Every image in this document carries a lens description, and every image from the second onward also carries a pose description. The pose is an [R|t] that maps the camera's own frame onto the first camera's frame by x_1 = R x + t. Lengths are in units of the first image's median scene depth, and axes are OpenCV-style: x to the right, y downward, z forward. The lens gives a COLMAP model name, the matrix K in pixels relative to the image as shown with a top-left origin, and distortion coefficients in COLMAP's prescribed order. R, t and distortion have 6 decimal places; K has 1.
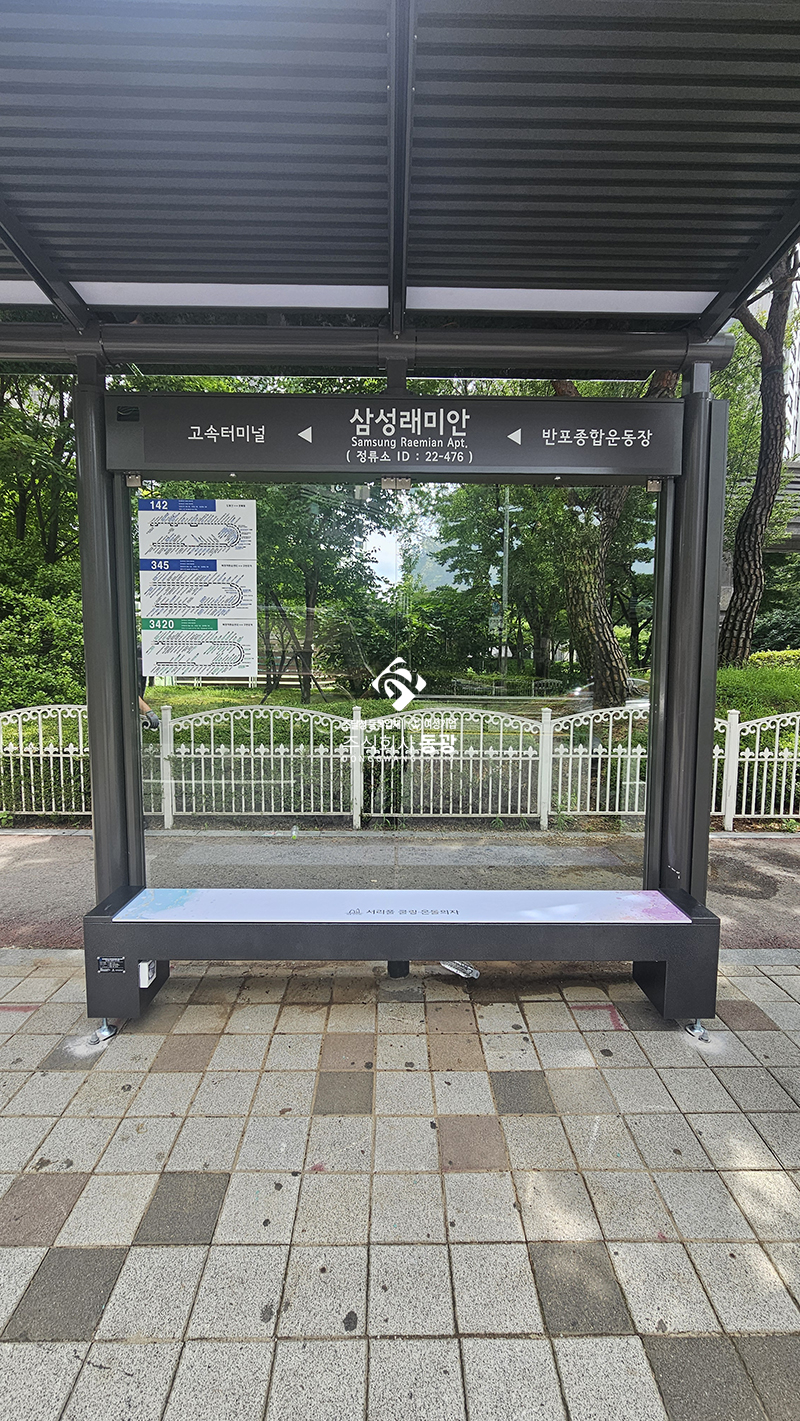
lens RADIAL K [[573.9, 0, 409.9], [0, 573.9, 709.8], [0, 0, 1]] dist [-0.004259, 0.000350]
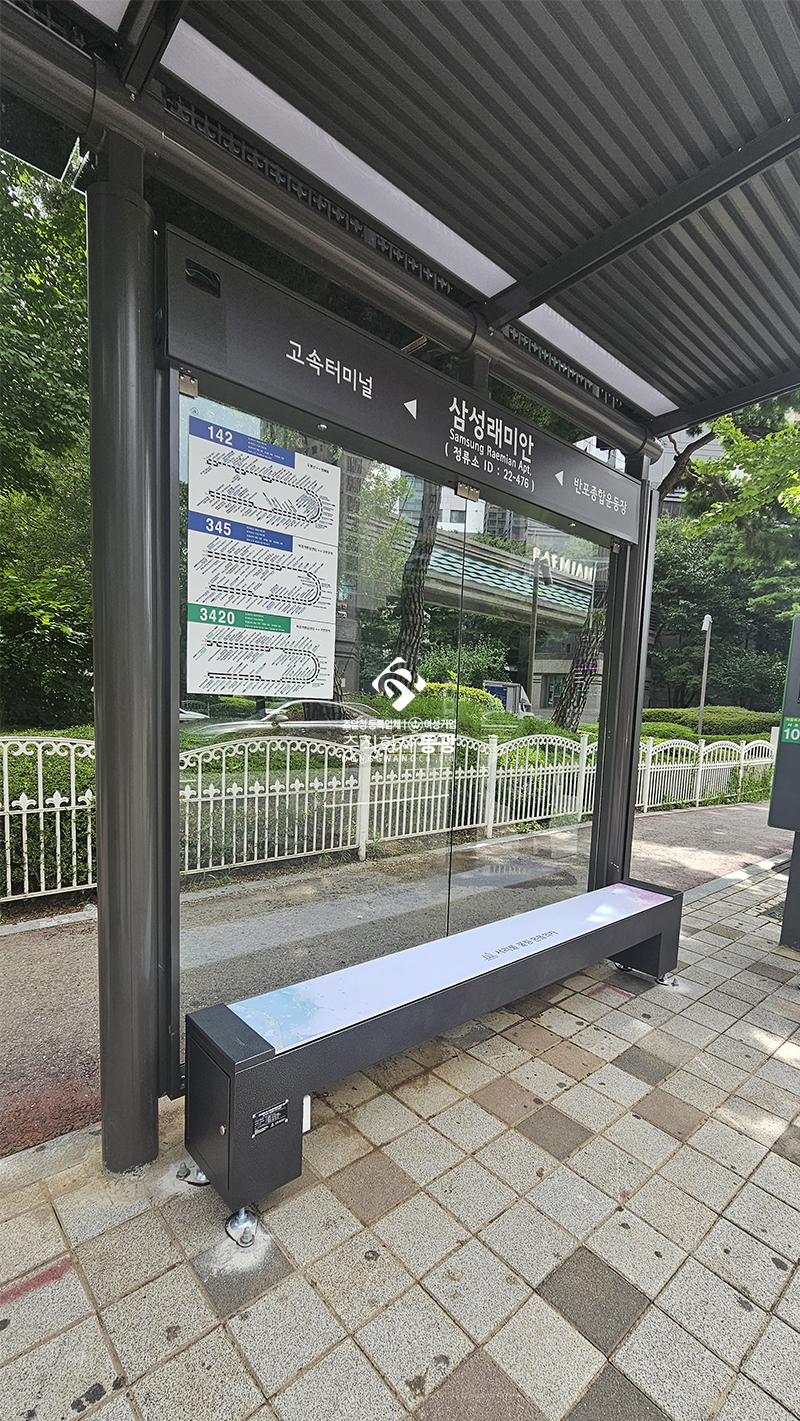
lens RADIAL K [[618.4, 0, 425.1], [0, 618.4, 760.8], [0, 0, 1]] dist [-0.000708, -0.000664]
pose [[0.744927, -0.037627, 0.666084, -0.776095], [0.009704, 0.998914, 0.045576, -0.011213], [-0.667075, -0.027488, 0.744483, 0.307637]]
